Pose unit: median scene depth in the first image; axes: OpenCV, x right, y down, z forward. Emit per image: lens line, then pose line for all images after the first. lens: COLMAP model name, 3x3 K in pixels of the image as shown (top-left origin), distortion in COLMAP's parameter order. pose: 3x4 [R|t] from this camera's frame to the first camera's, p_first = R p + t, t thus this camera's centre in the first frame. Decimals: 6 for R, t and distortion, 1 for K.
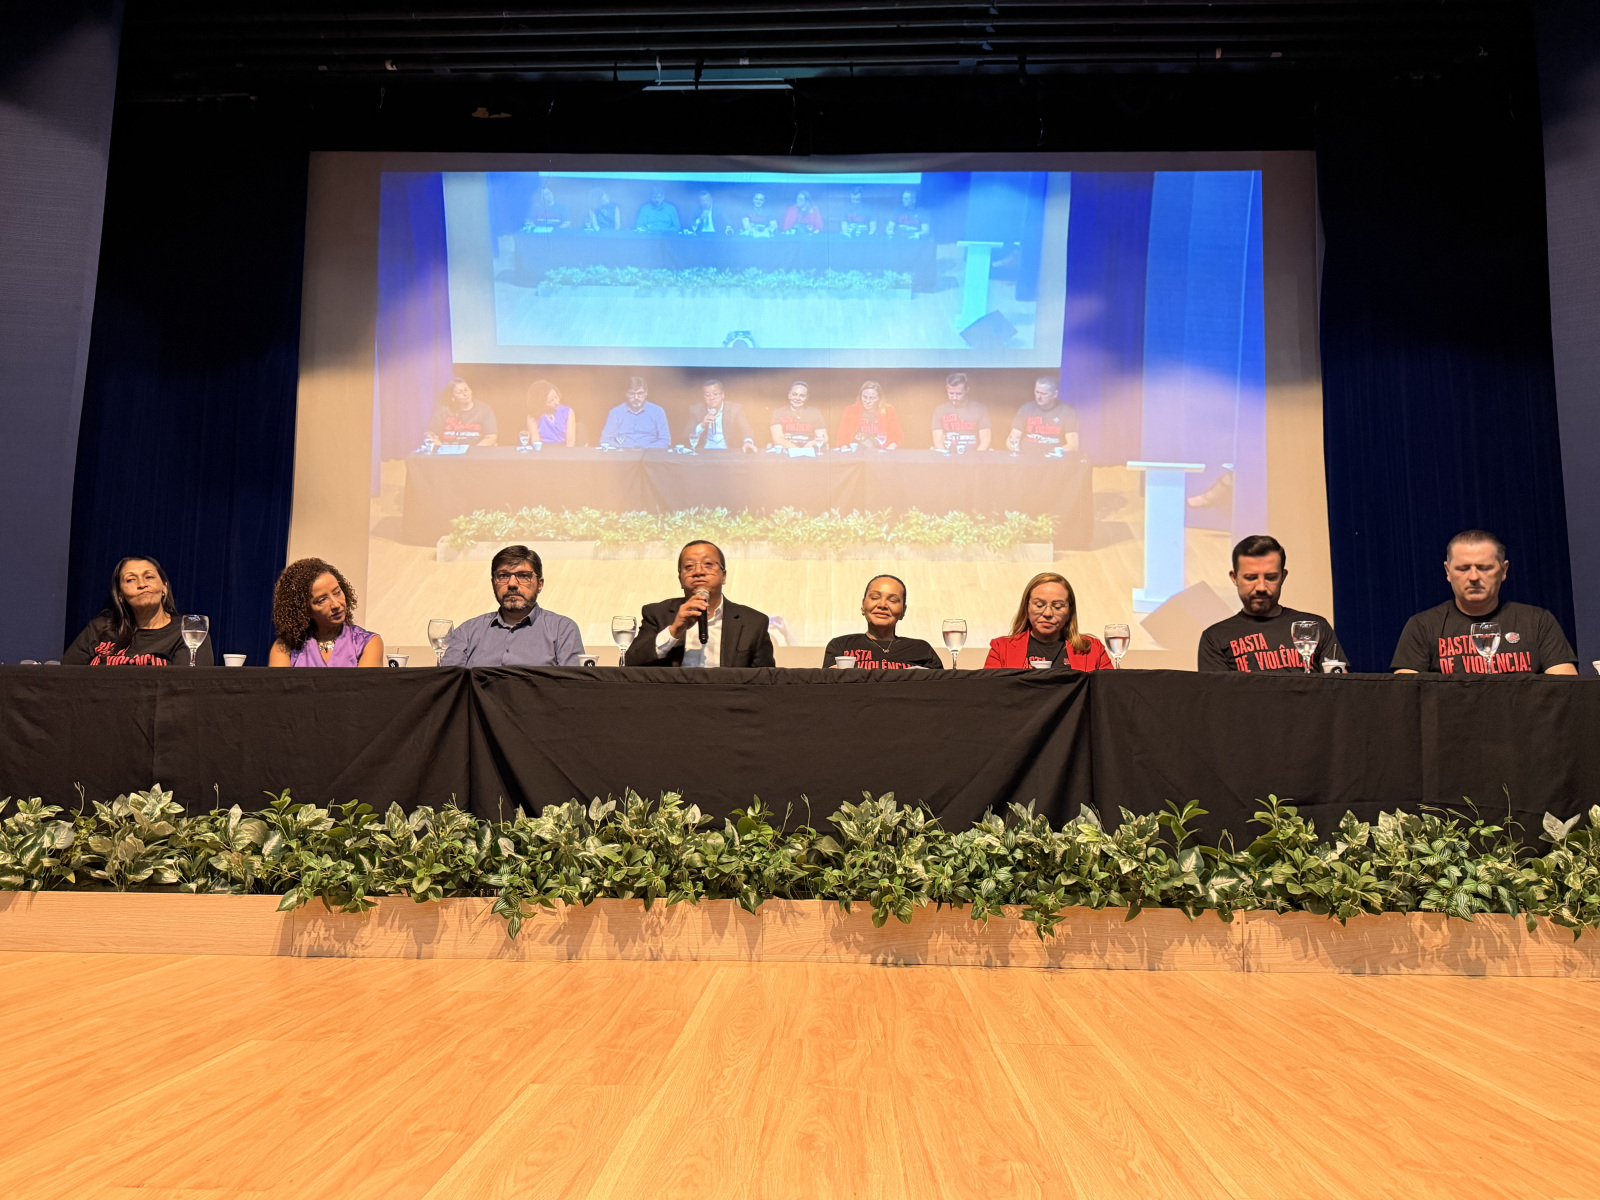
lens RADIAL K [[1203.1, 0, 793.2], [0, 1203.1, 615.4], [0, 0, 1]] dist [0.048354, -0.062988]
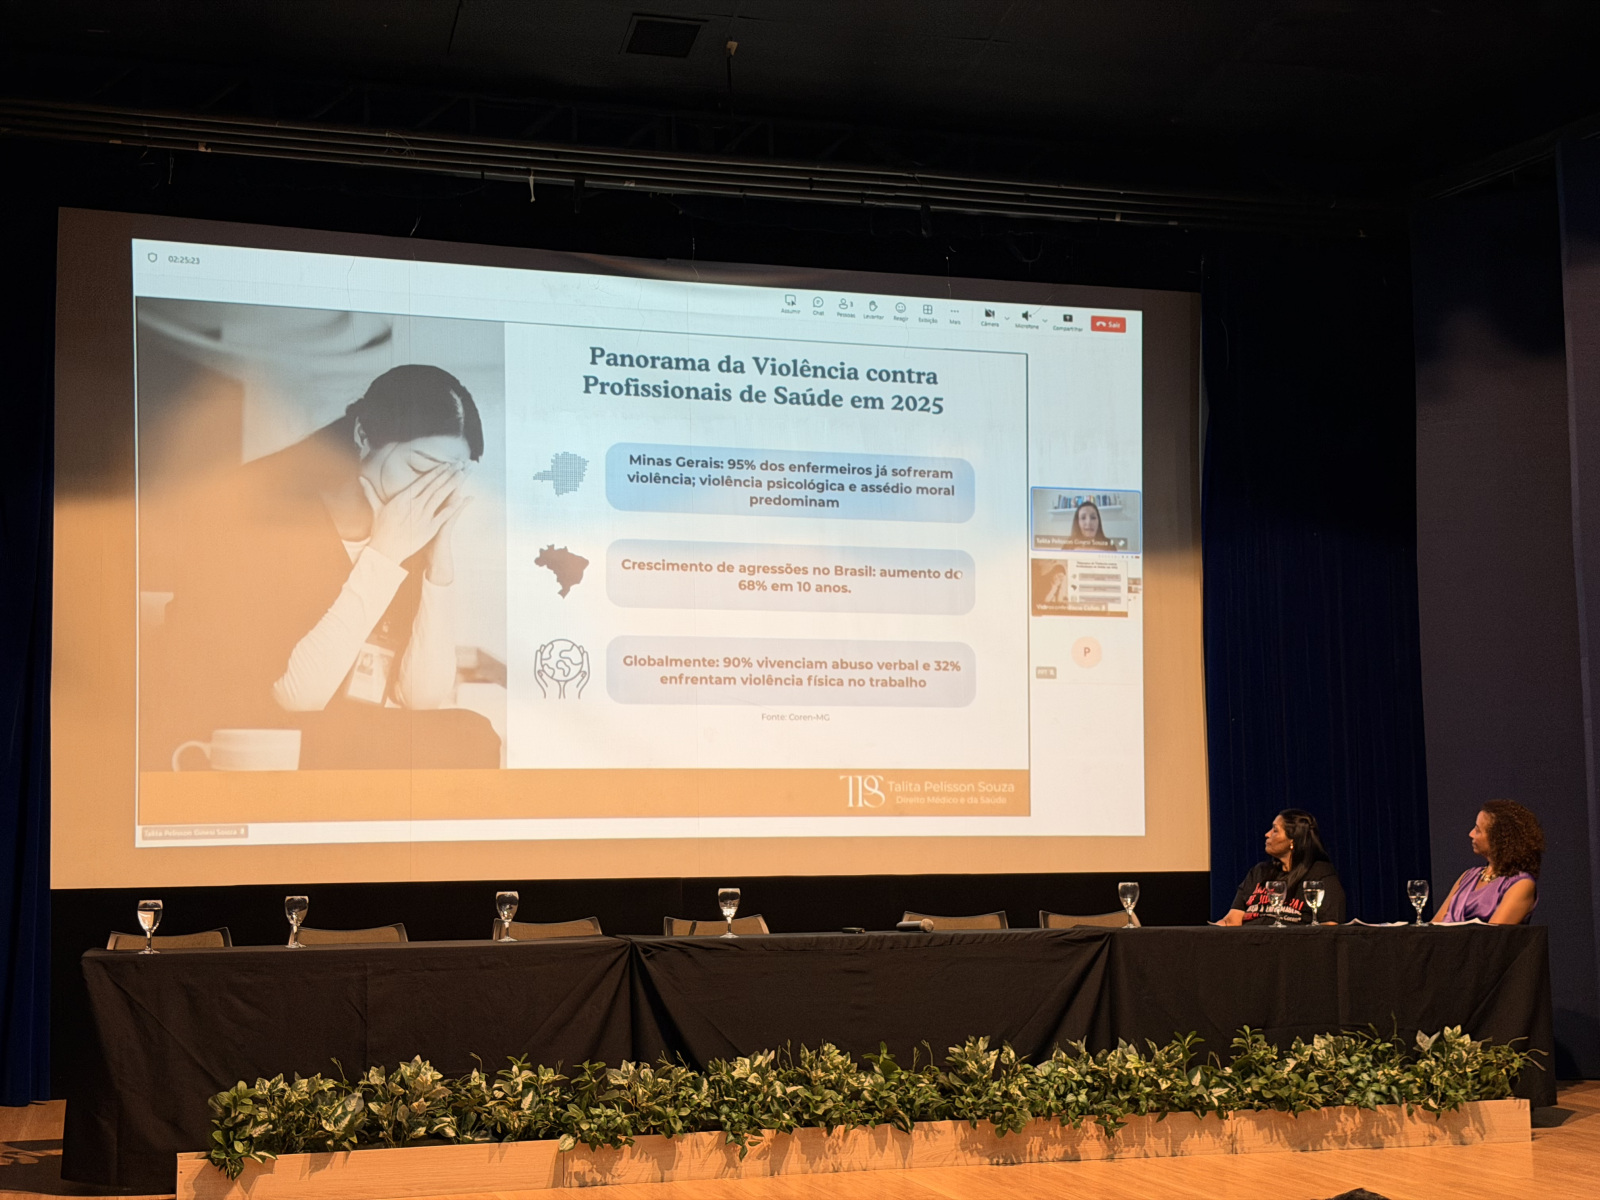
lens RADIAL K [[2293.6, 0, 815.3], [0, 2293.6, 643.1], [0, 0, 1]] dist [0.124111, 0.000000]
pose [[0.946901, 0.008981, 0.321401, -0.942912], [-0.019367, 0.999388, 0.029130, -0.363842], [-0.320943, -0.033808, 0.946495, -1.354173]]
